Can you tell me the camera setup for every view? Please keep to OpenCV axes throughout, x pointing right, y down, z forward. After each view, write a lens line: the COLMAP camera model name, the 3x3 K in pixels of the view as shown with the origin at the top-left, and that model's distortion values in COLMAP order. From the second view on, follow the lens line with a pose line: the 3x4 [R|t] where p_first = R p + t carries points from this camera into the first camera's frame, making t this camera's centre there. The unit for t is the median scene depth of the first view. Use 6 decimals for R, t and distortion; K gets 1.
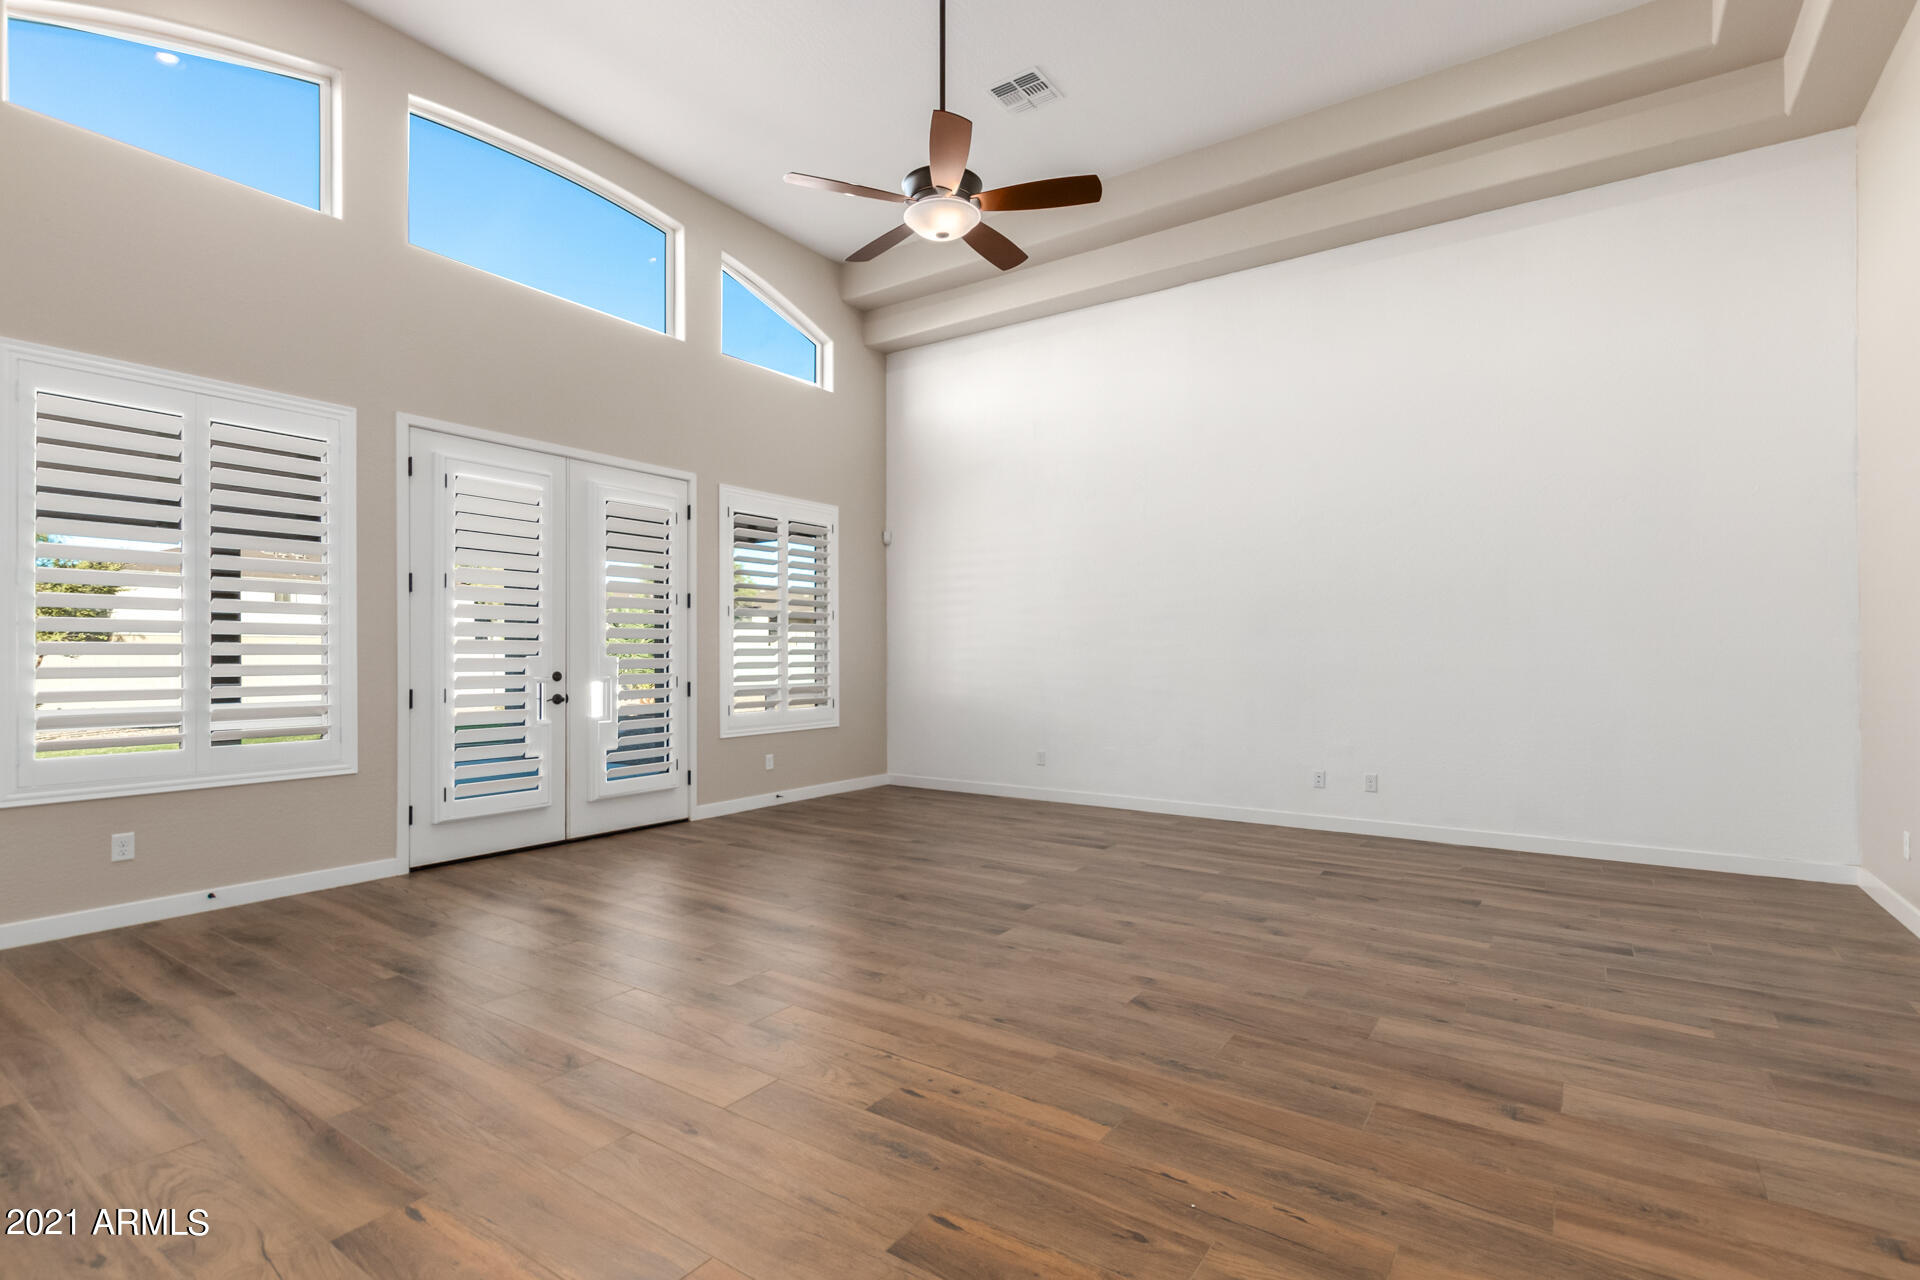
lens RADIAL K [[890.3, 0, 958.2], [0, 890.3, 644.7], [0, 0, 1]] dist [0.001566, -0.001847]
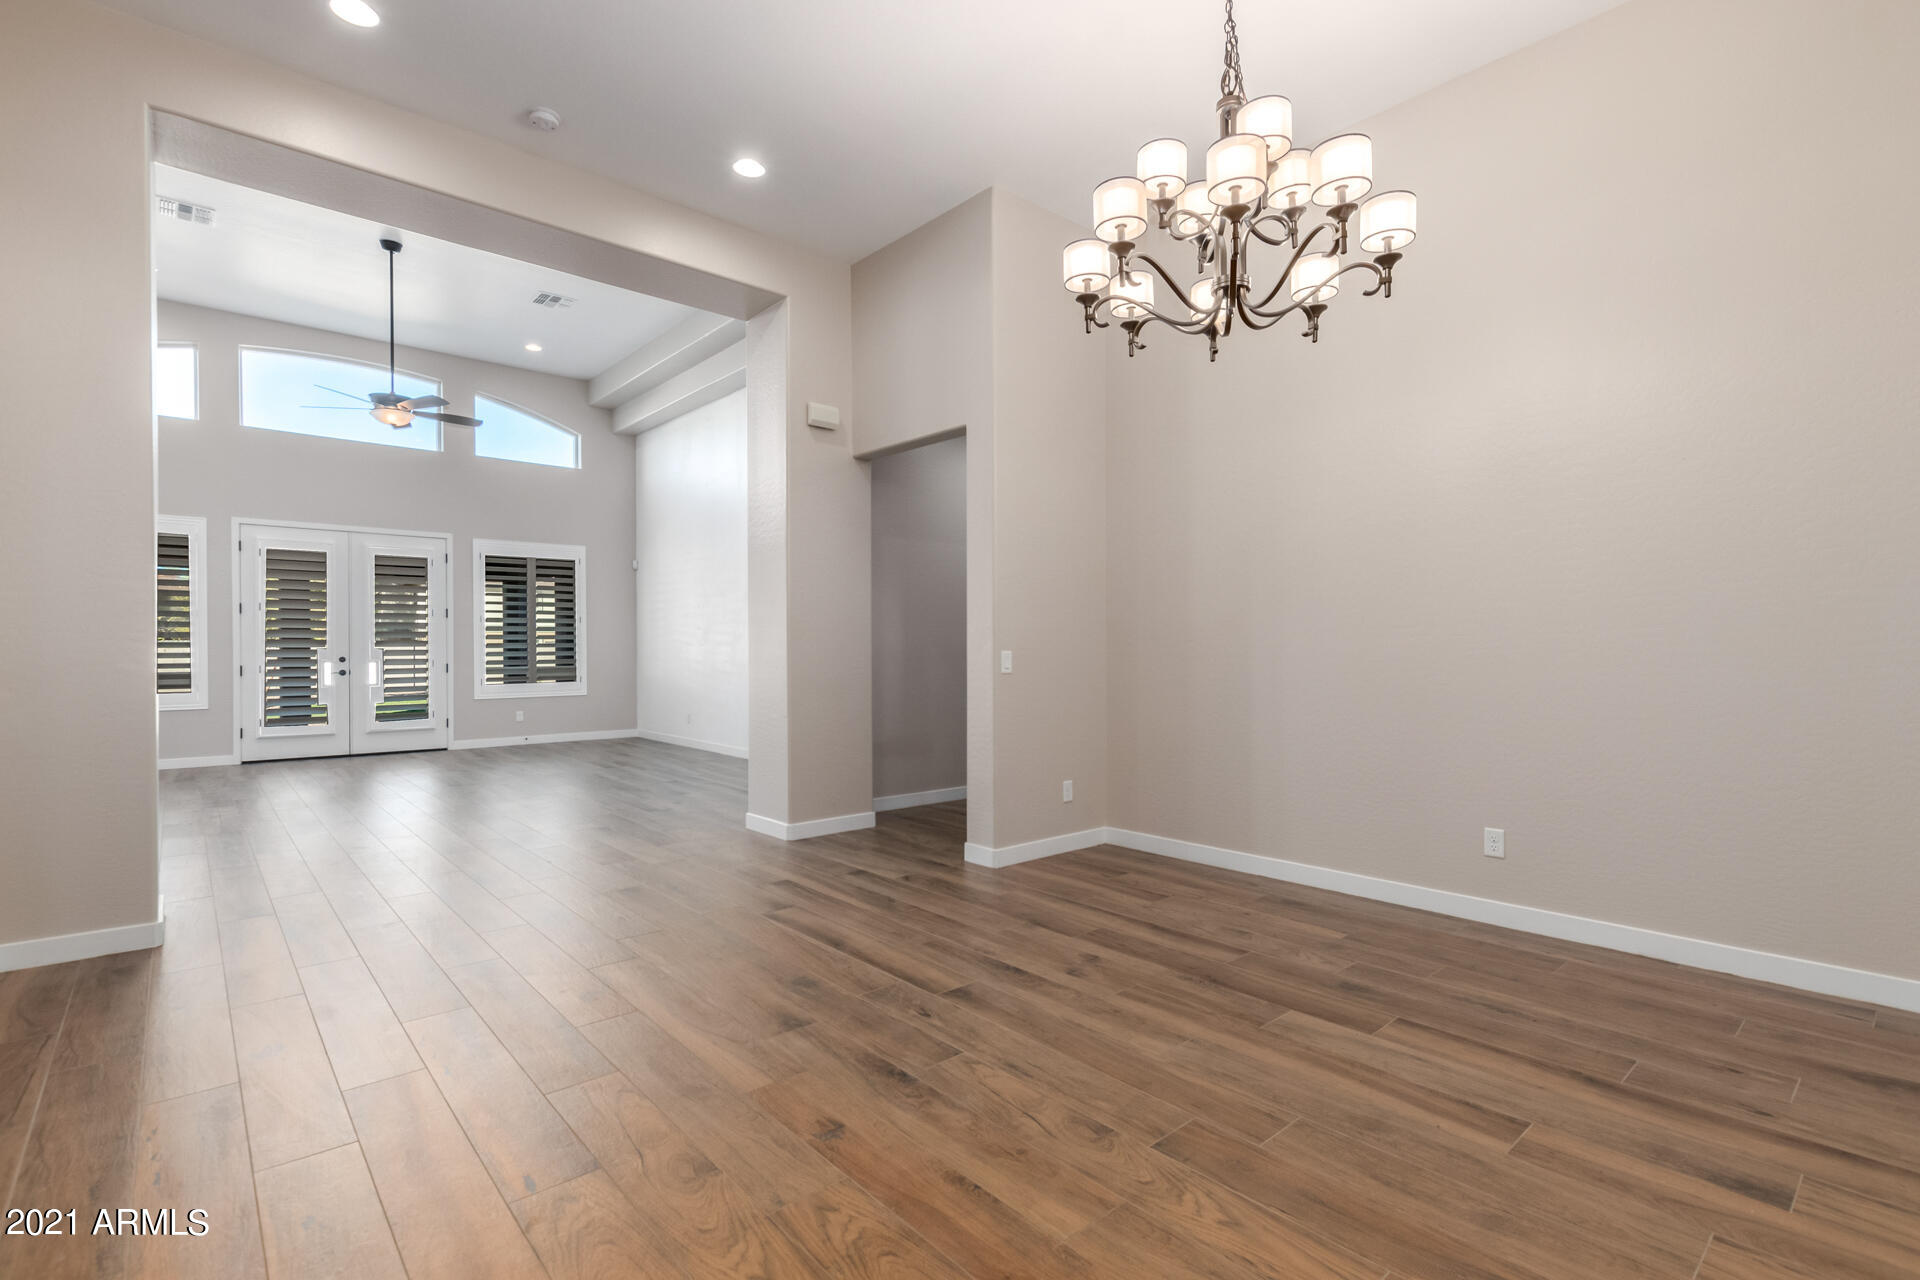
lens RADIAL K [[890.3, 0, 962.6], [0, 890.3, 647.0], [0, 0, 1]] dist [0.001566, -0.001847]
pose [[0.970542, -0.000977, -0.240931, 0.989970], [0.003919, 0.999923, 0.011734, -0.003922], [0.240901, -0.012332, 0.970471, -0.339074]]
